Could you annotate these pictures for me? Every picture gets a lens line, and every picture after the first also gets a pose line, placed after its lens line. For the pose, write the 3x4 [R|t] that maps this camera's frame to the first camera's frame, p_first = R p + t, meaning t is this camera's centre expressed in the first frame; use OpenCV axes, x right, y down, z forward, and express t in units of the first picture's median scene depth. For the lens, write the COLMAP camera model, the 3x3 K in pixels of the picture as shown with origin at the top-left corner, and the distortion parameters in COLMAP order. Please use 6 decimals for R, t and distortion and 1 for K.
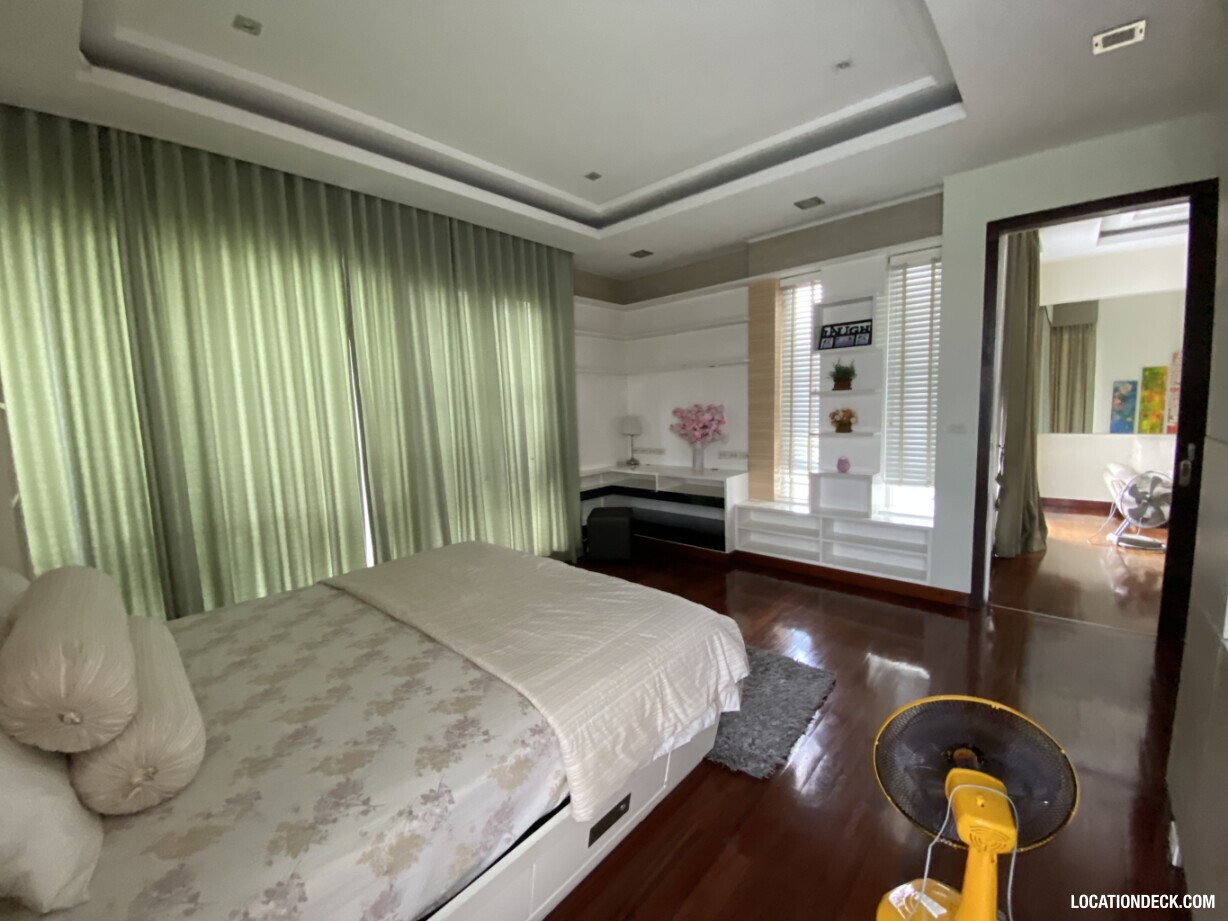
lens RADIAL K [[496.2, 0, 611.1], [0, 496.2, 462.0], [0, 0, 1]] dist [0.029336, -0.026959]
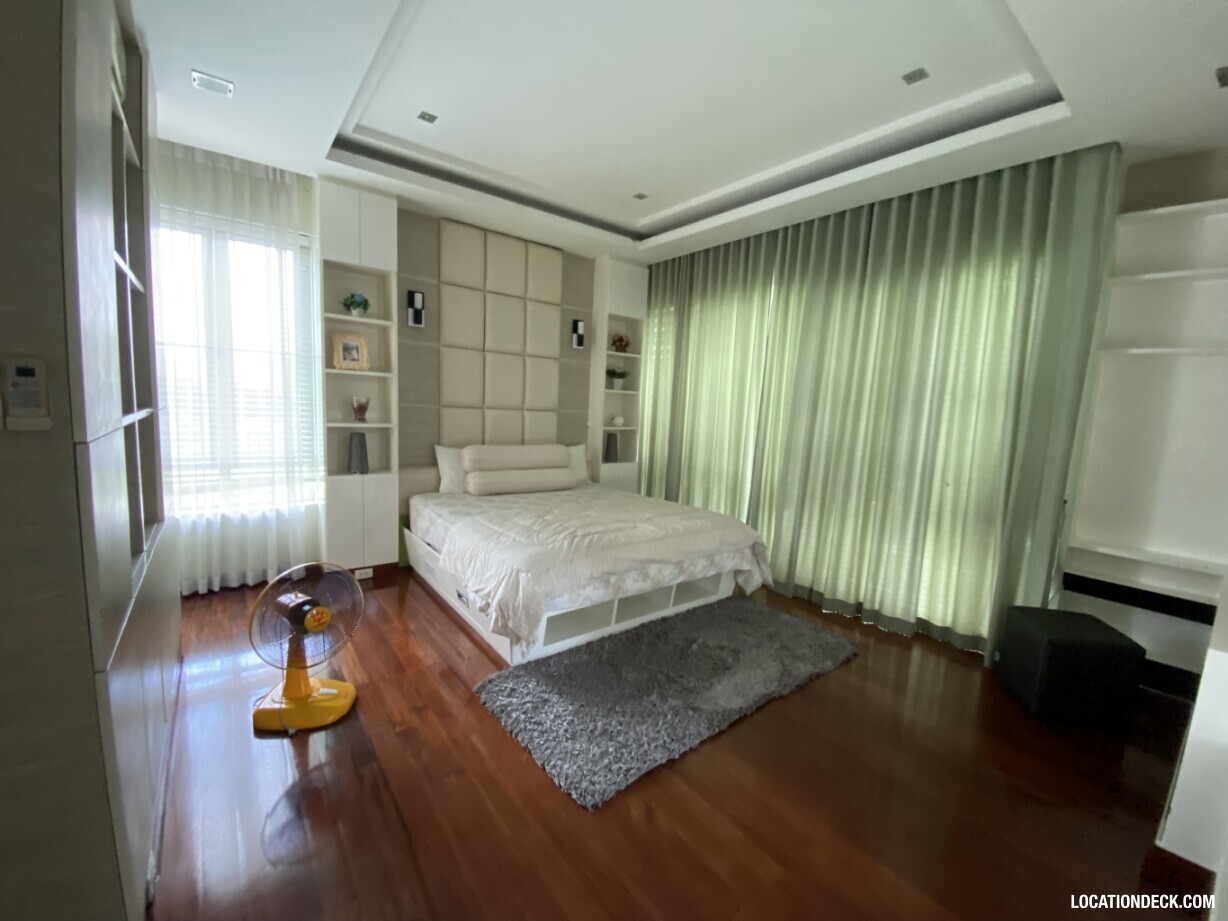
lens RADIAL K [[496.2, 0, 611.1], [0, 496.2, 462.0], [0, 0, 1]] dist [0.029336, -0.026959]
pose [[-0.158280, 0.135866, -0.978002, 0.619620], [-0.155471, 0.974703, 0.160569, -0.080055], [0.975078, 0.177466, -0.133153, 0.624555]]
